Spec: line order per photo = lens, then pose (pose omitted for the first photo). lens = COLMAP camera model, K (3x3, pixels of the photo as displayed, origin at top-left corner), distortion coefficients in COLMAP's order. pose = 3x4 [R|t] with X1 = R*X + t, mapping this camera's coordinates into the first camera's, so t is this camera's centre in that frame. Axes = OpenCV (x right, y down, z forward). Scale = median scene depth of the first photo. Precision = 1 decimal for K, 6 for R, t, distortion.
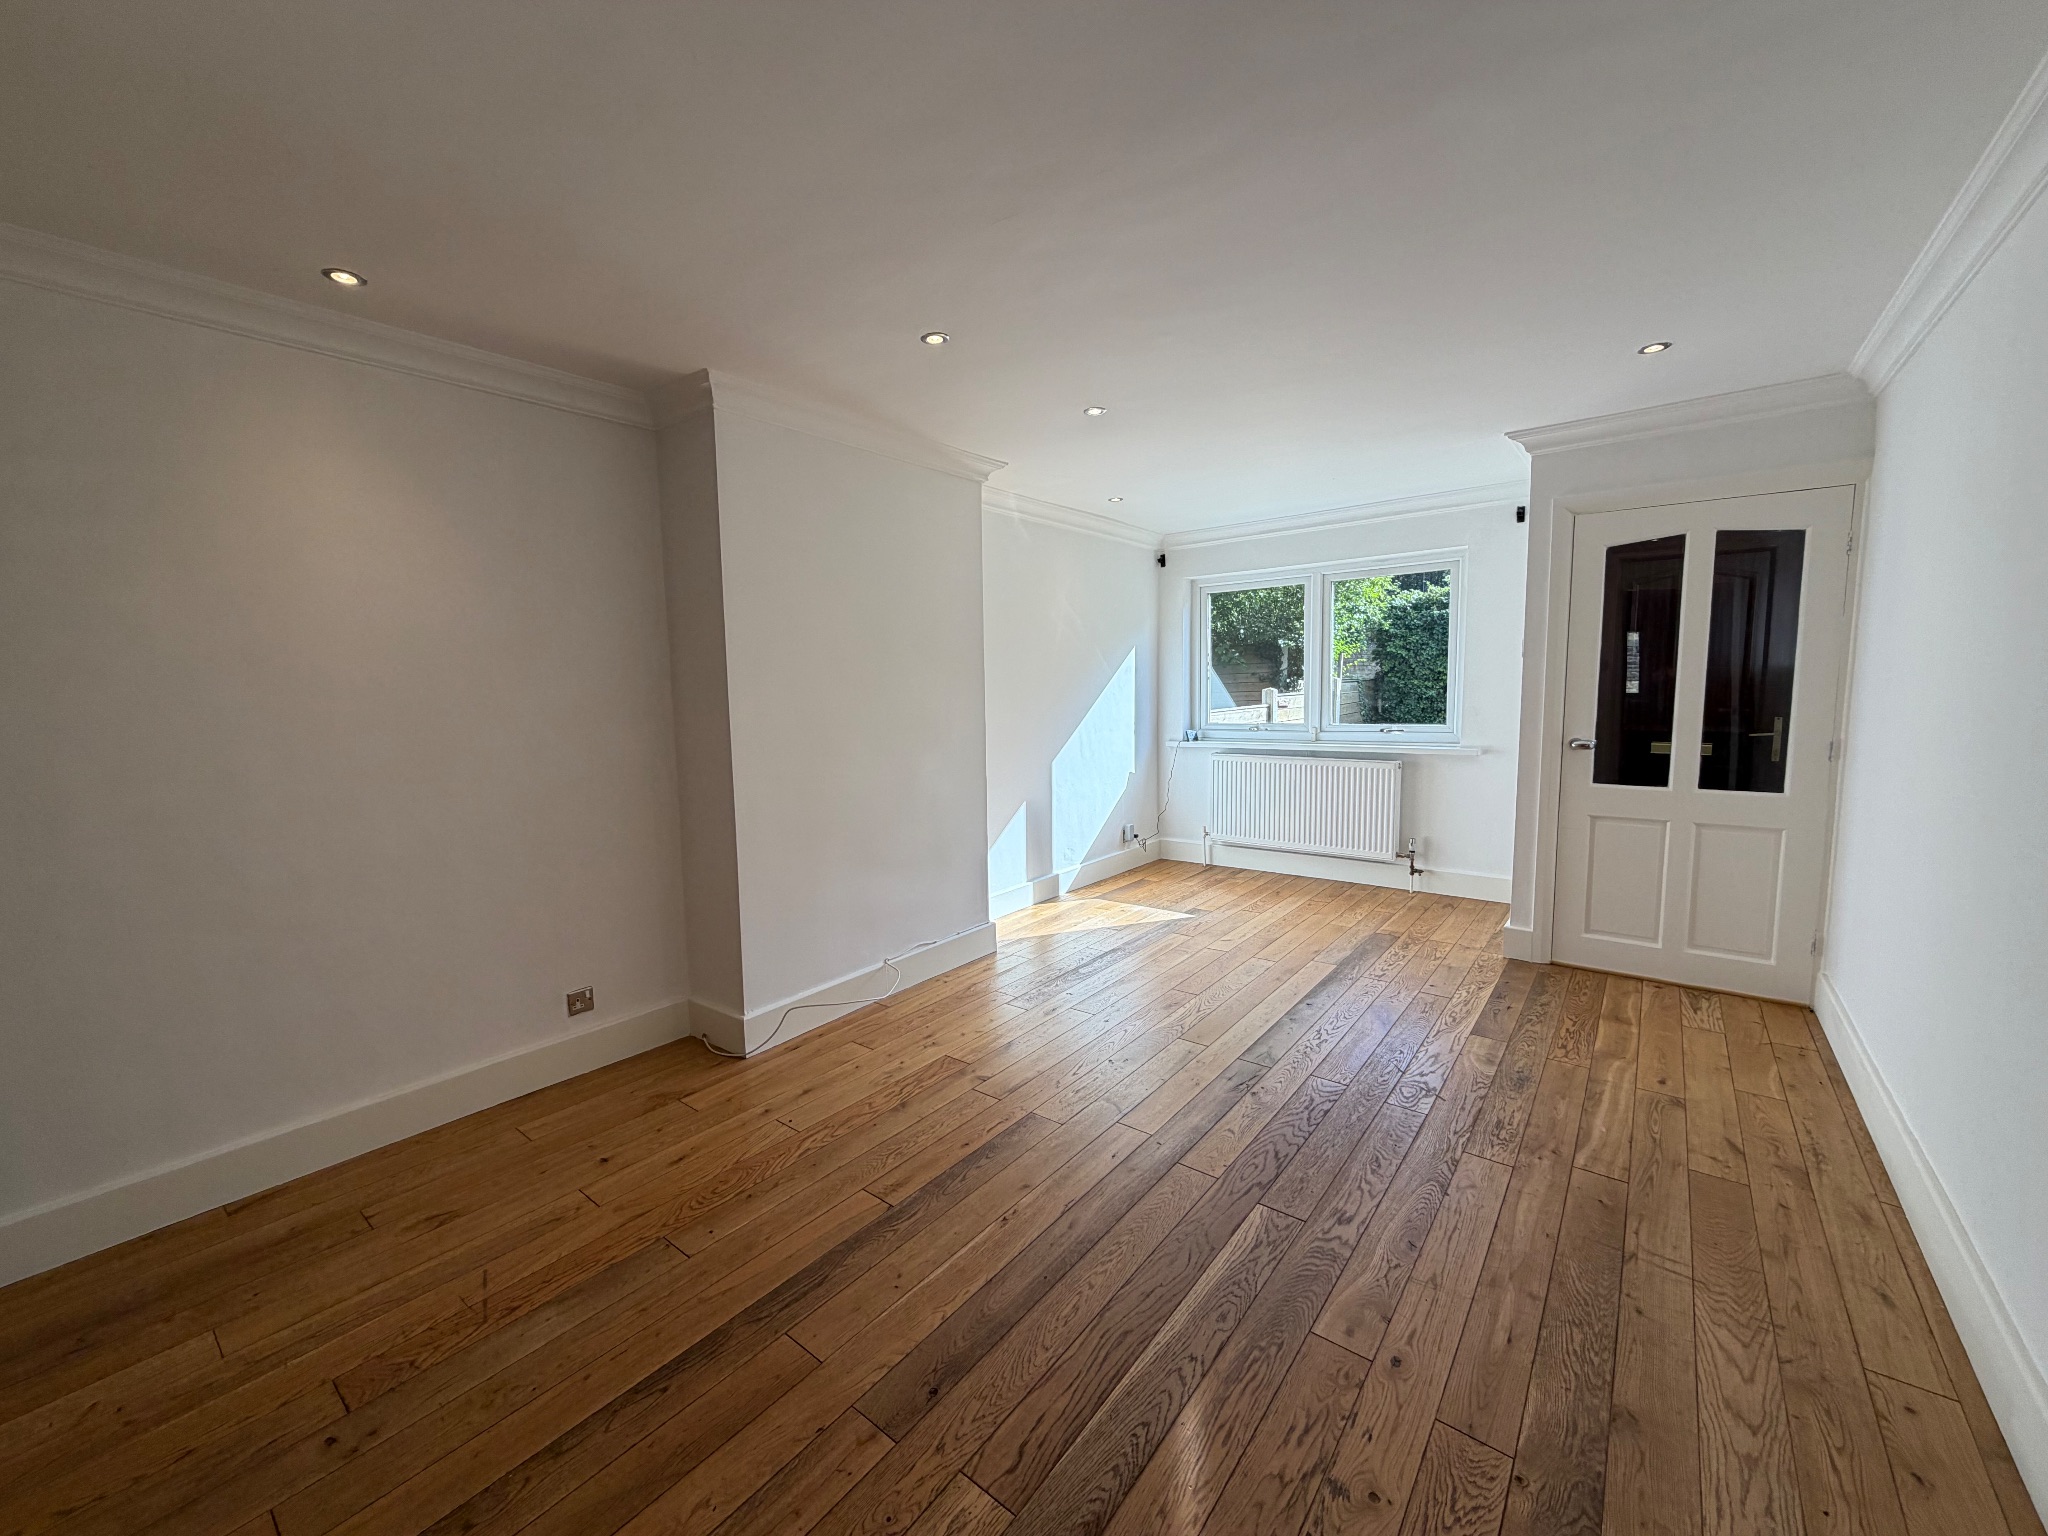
lens RADIAL K [[815.2, 0, 1011.6], [0, 815.2, 767.7], [0, 0, 1]] dist [0.000859, 0.000222]
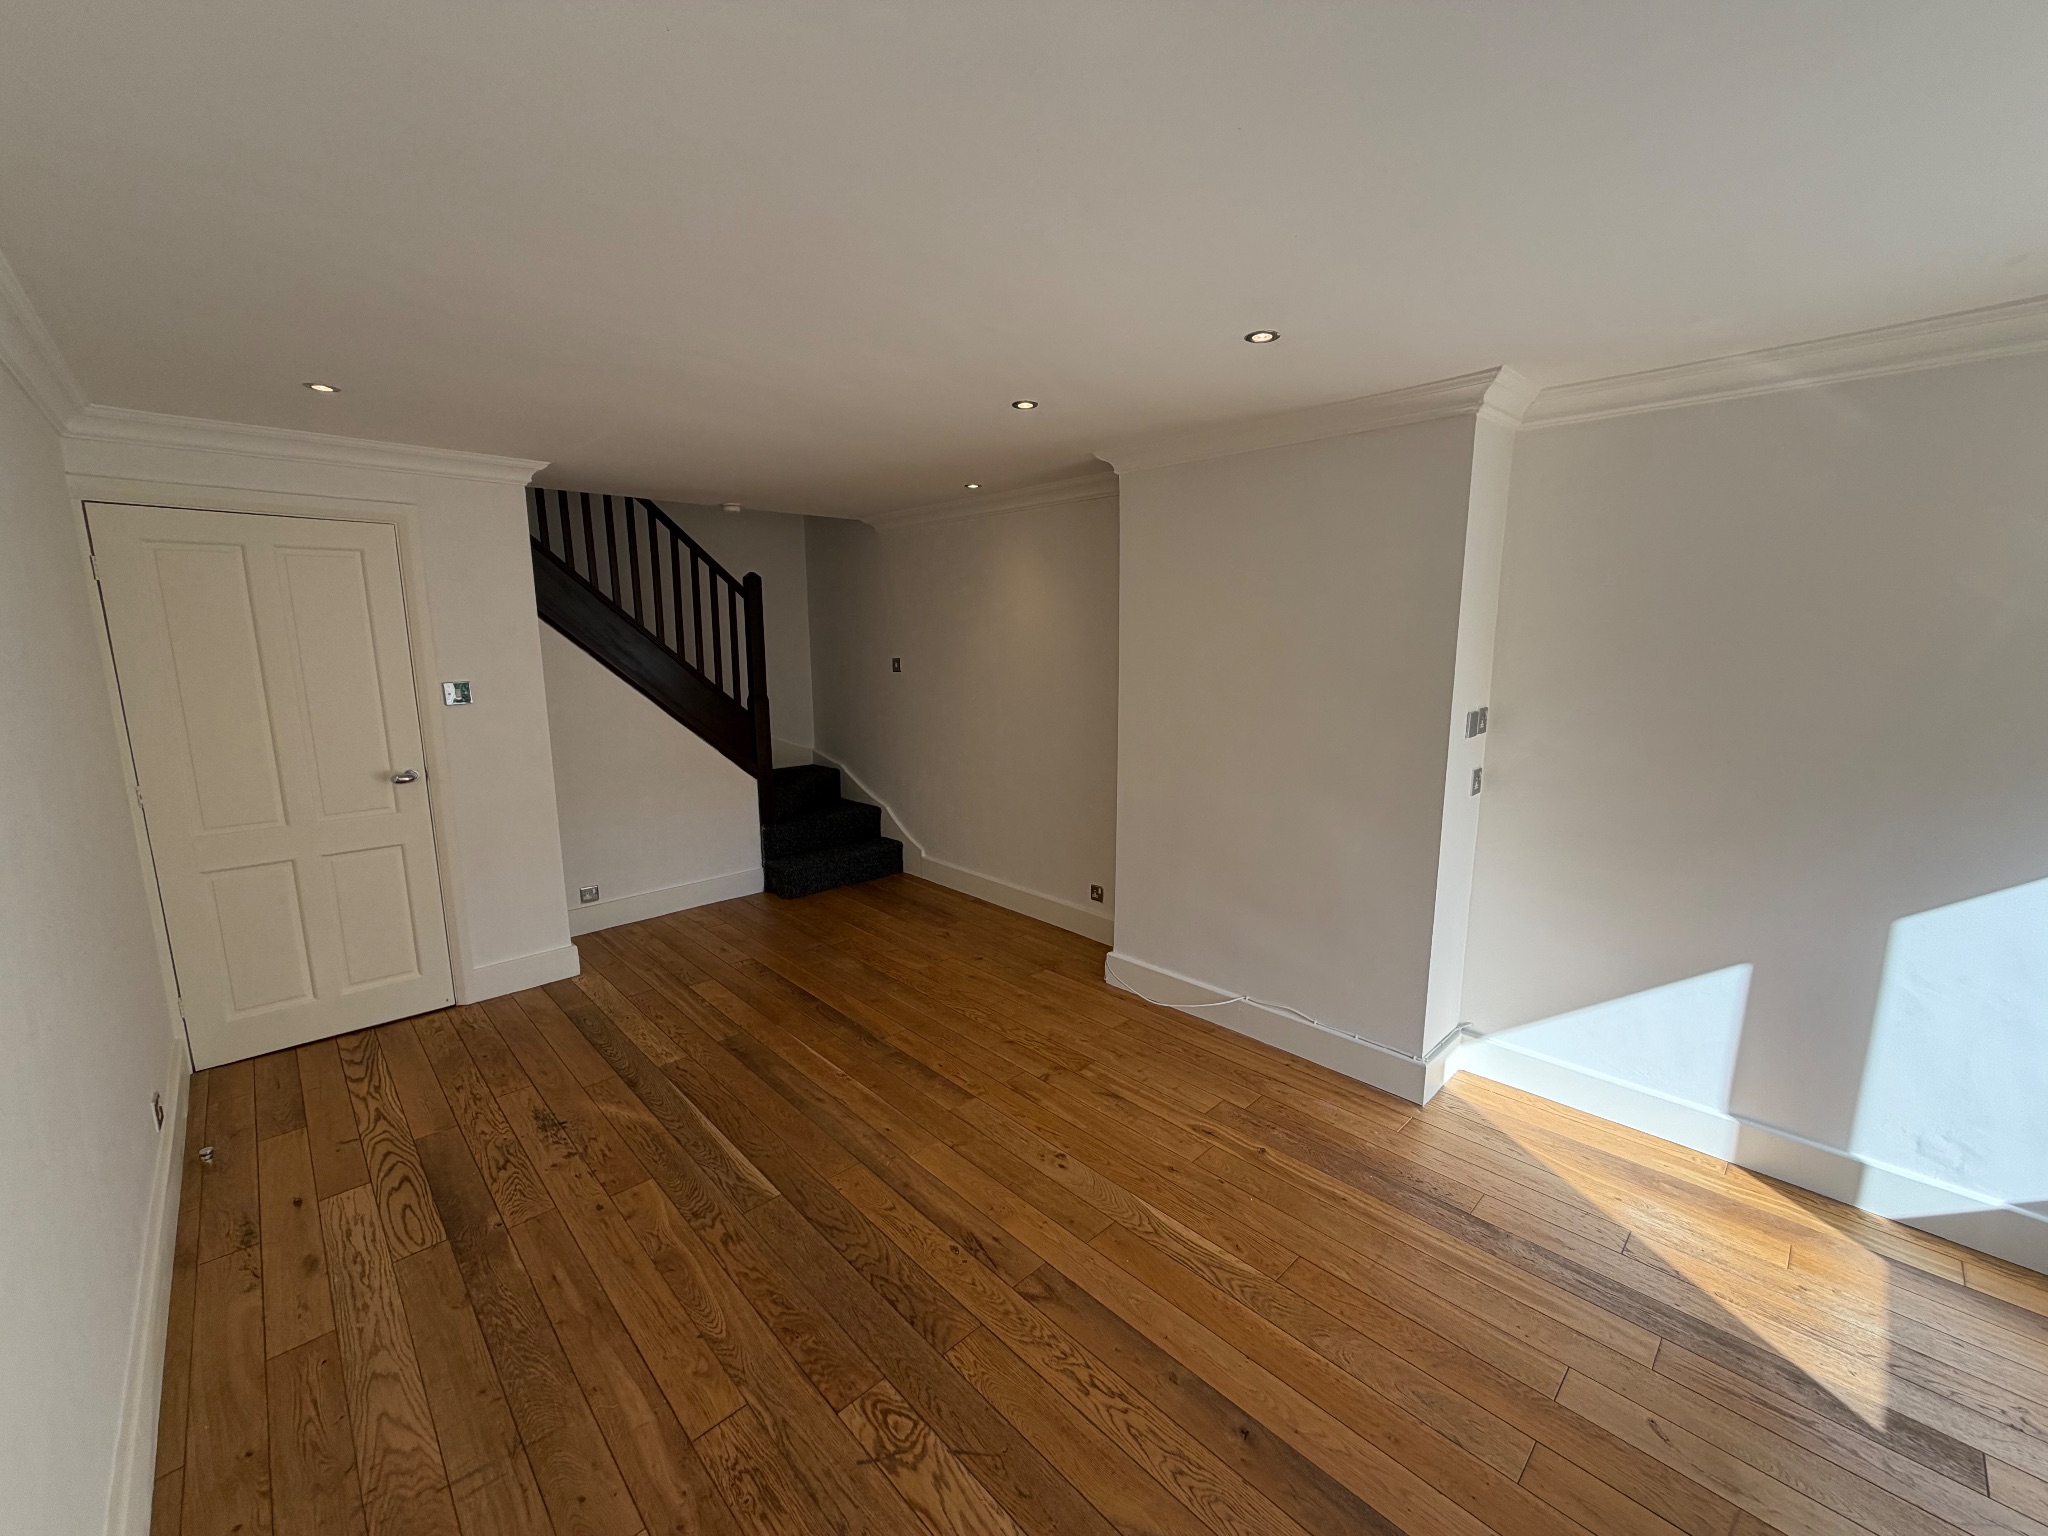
lens RADIAL K [[815.2, 0, 1012.1], [0, 815.2, 772.2], [0, 0, 1]] dist [0.000859, 0.000222]
pose [[-0.139182, 0.186921, -0.972465, 1.318202], [-0.094131, 0.975080, 0.200896, -0.313023], [0.985783, 0.119501, -0.118118, 1.452249]]
